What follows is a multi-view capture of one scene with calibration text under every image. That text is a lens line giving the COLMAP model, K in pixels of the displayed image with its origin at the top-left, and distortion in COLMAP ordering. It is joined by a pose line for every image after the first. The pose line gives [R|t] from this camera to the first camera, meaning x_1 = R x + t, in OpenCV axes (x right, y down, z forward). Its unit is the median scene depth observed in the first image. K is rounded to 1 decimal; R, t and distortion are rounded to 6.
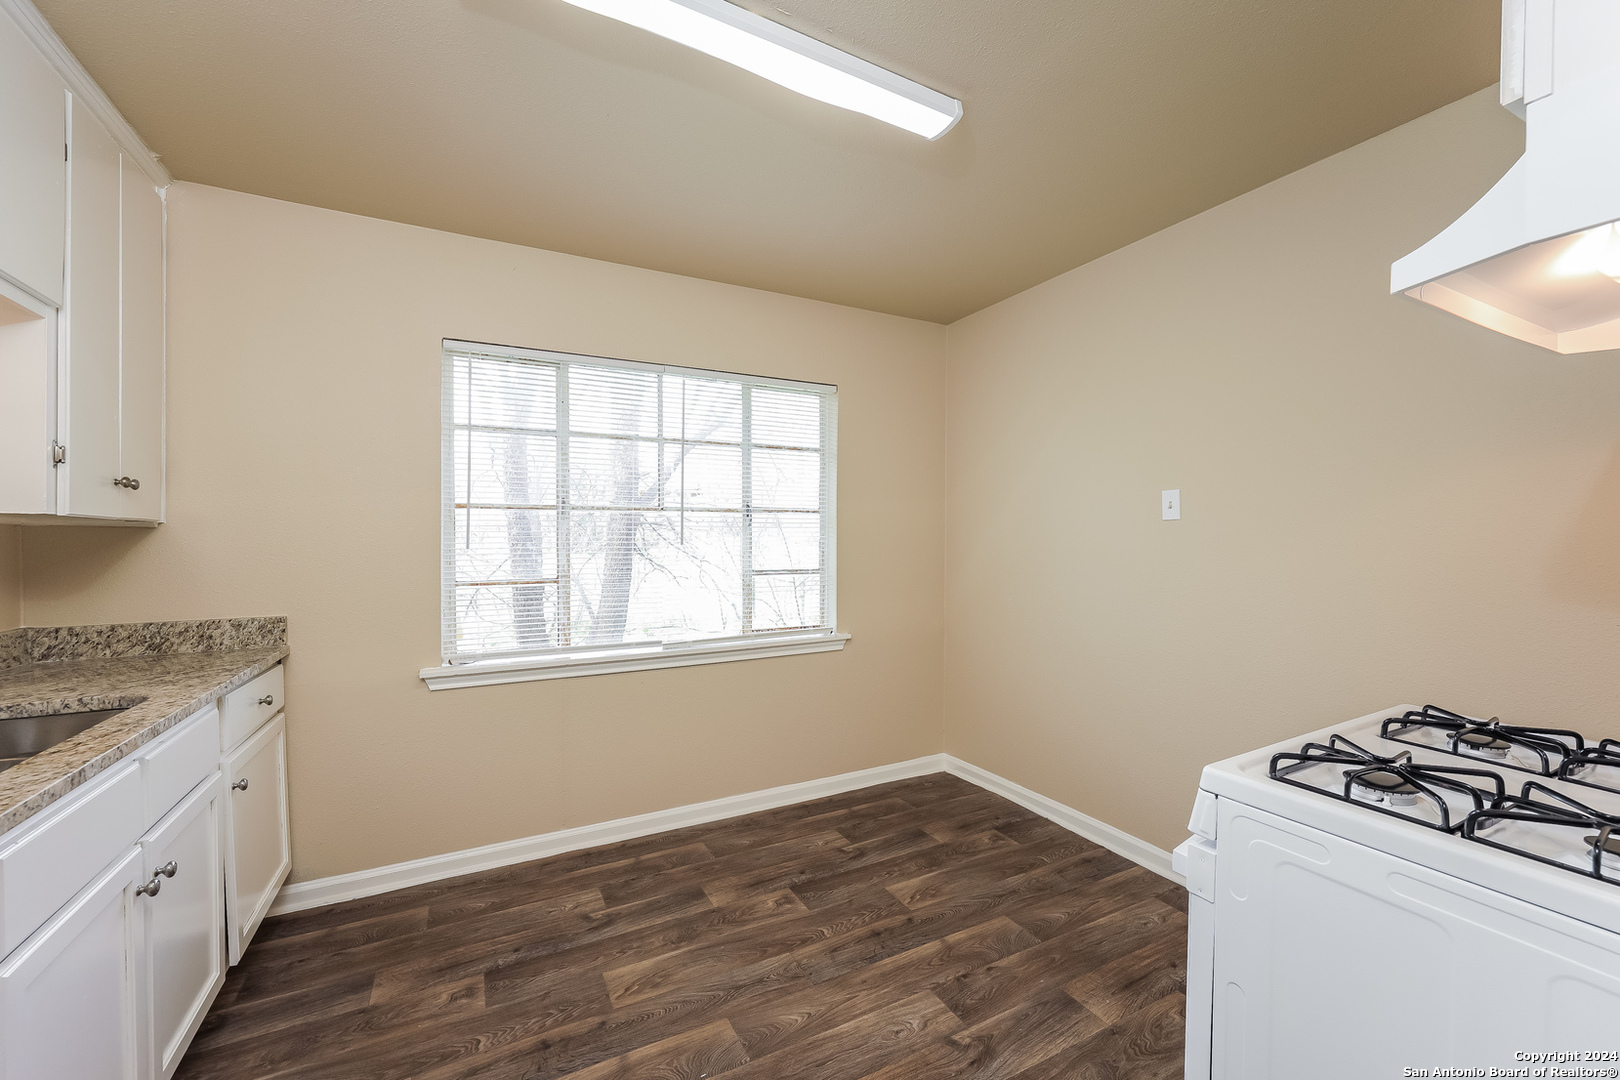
lens RADIAL K [[642.5, 0, 810.0], [0, 642.5, 540.0], [0, 0, 1]] dist [0.000517, 0.000101]
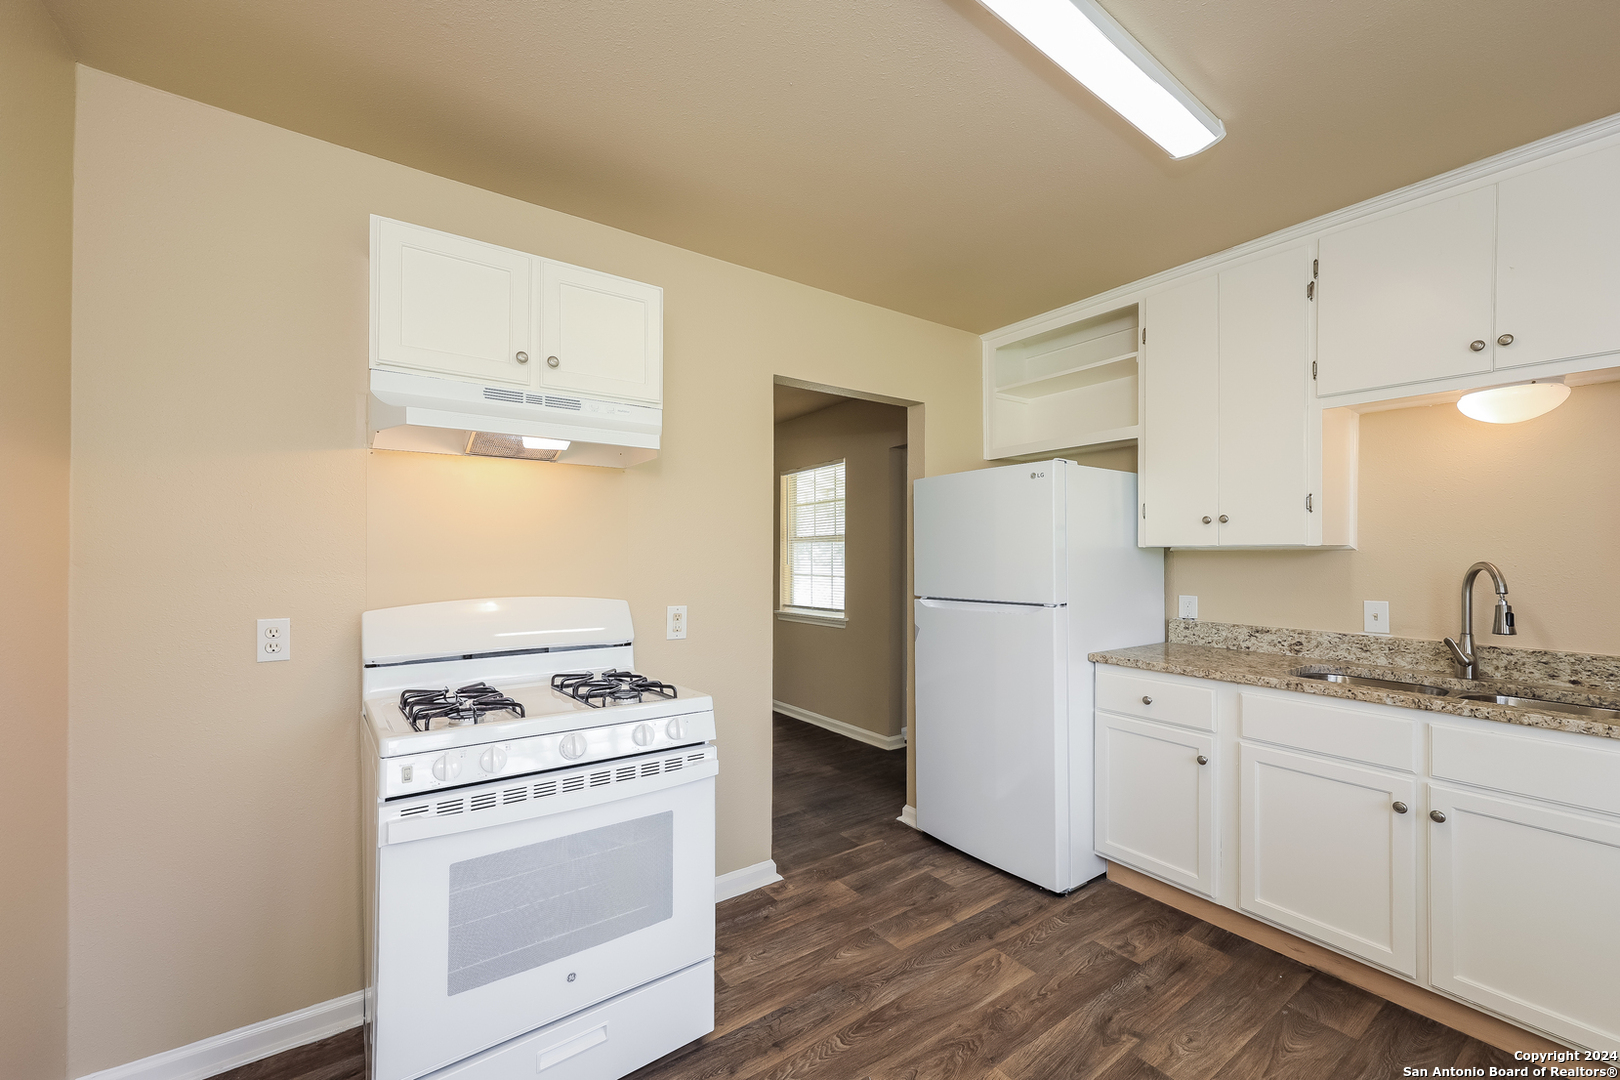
lens RADIAL K [[643.8, 0, 807.7], [0, 643.8, 558.5], [0, 0, 1]] dist [0.000073, 0.004539]
pose [[-0.991397, -0.001767, -0.130877, 0.185573], [-0.002430, 0.999985, 0.004909, -0.013327], [0.130866, 0.005185, -0.991386, 1.936708]]
